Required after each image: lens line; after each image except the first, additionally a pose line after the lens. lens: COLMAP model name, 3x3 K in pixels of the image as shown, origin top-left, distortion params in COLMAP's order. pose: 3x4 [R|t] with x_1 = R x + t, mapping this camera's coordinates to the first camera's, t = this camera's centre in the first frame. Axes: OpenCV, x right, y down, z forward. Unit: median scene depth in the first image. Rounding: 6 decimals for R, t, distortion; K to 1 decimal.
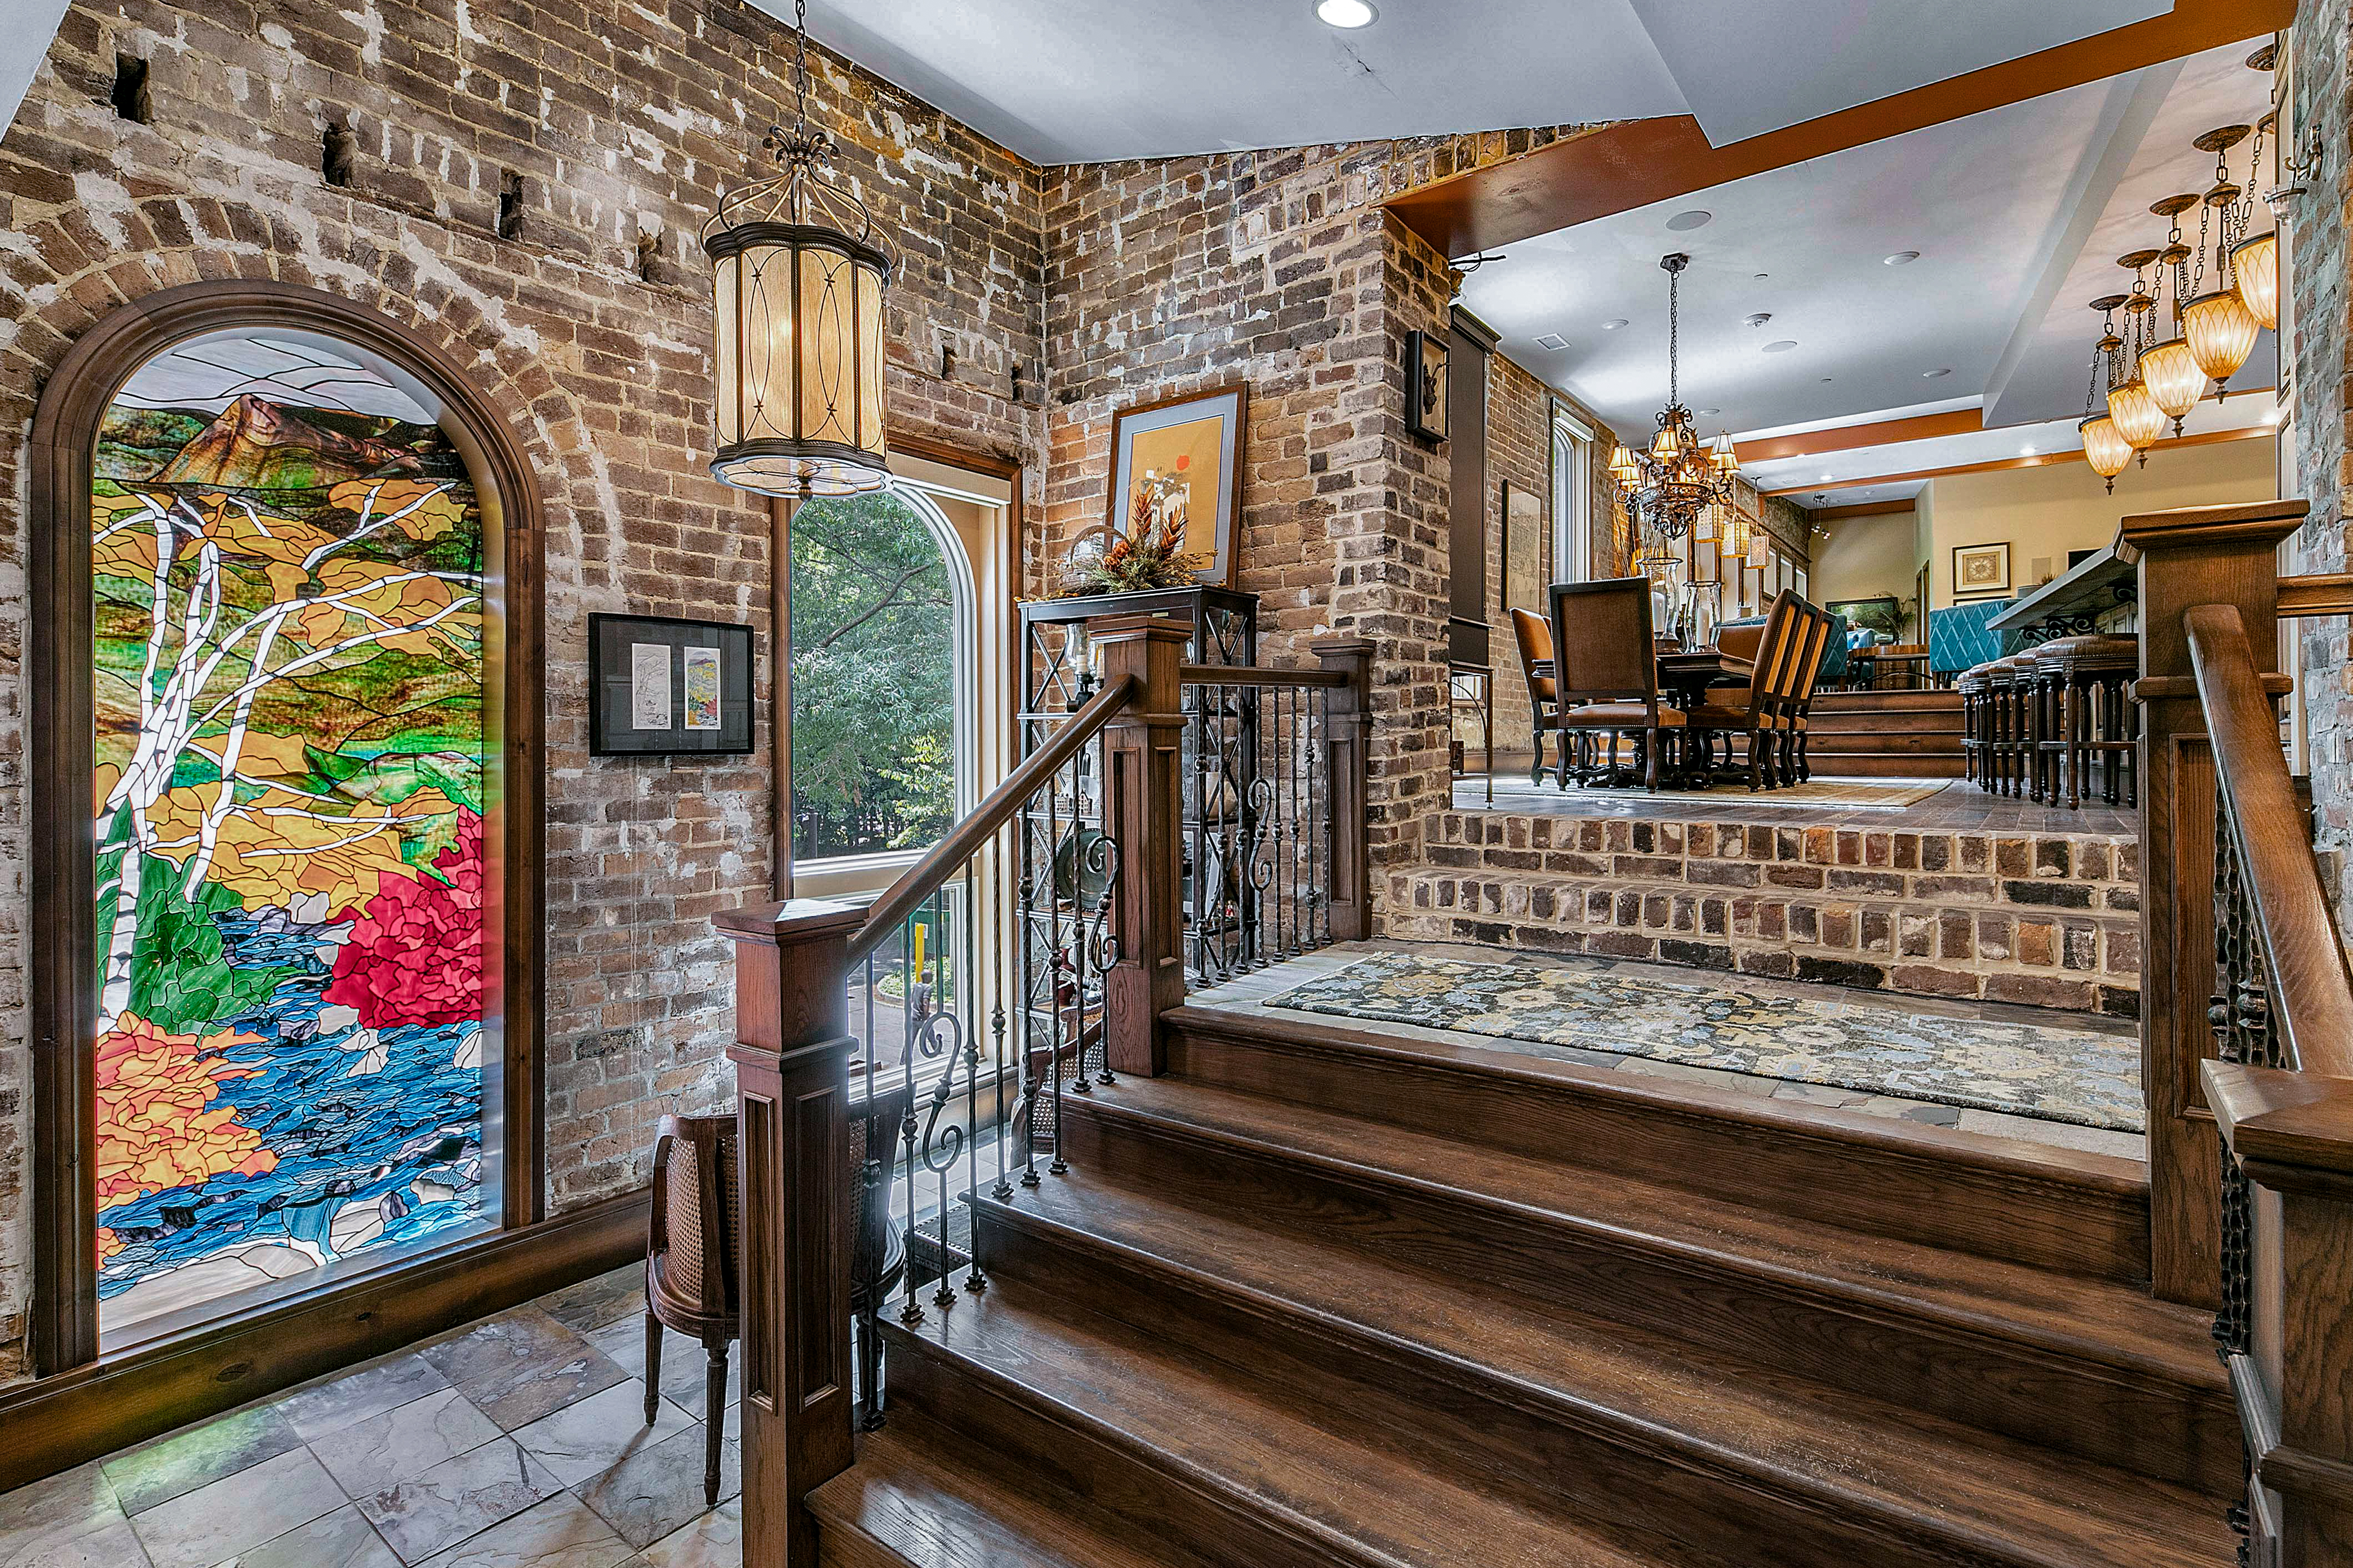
lens RADIAL K [[1087.9, 0, 1202.0], [0, 1087.9, 715.1], [0, 0, 1]] dist [-0.003830, -0.002757]
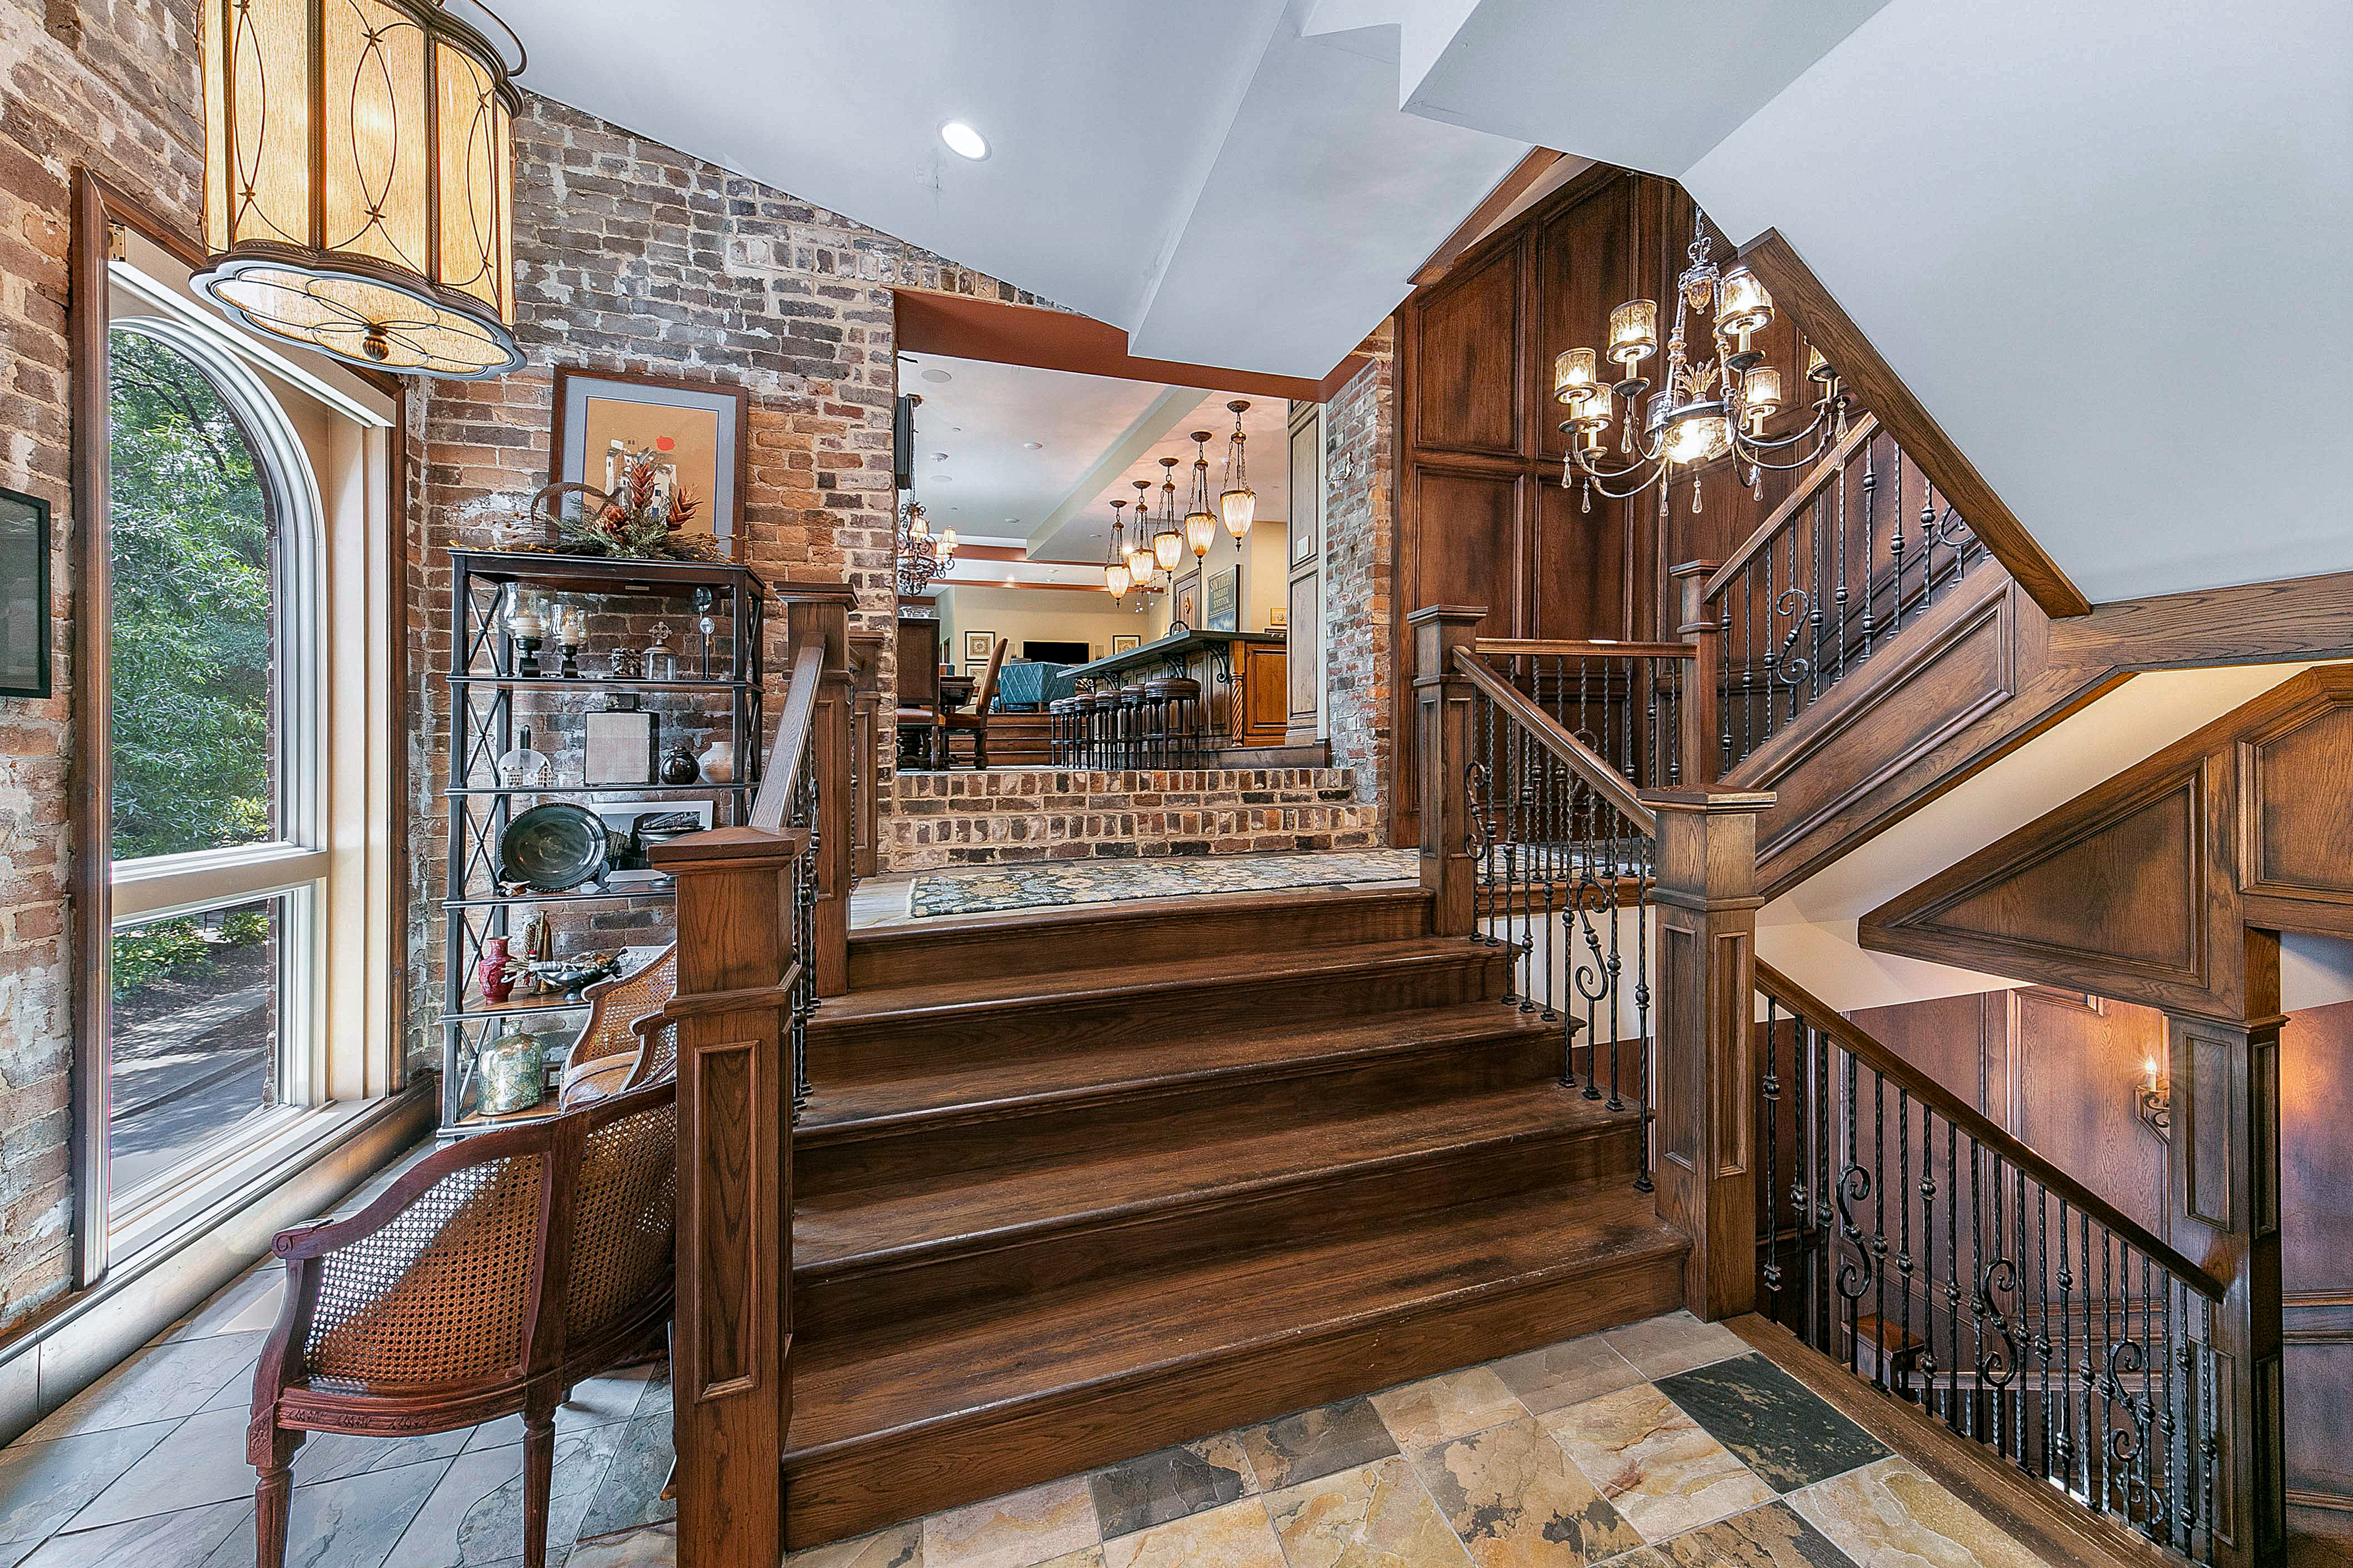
lens RADIAL K [[831.2, 0, 1152.7], [0, 831.2, 747.5], [0, 0, 1]] dist [0.001892, -0.001151]
pose [[0.602445, 0.008896, 0.798111, -0.386578], [-0.012993, 0.999915, -0.001338, 0.053385], [-0.798055, -0.009563, 0.602509, 0.164595]]
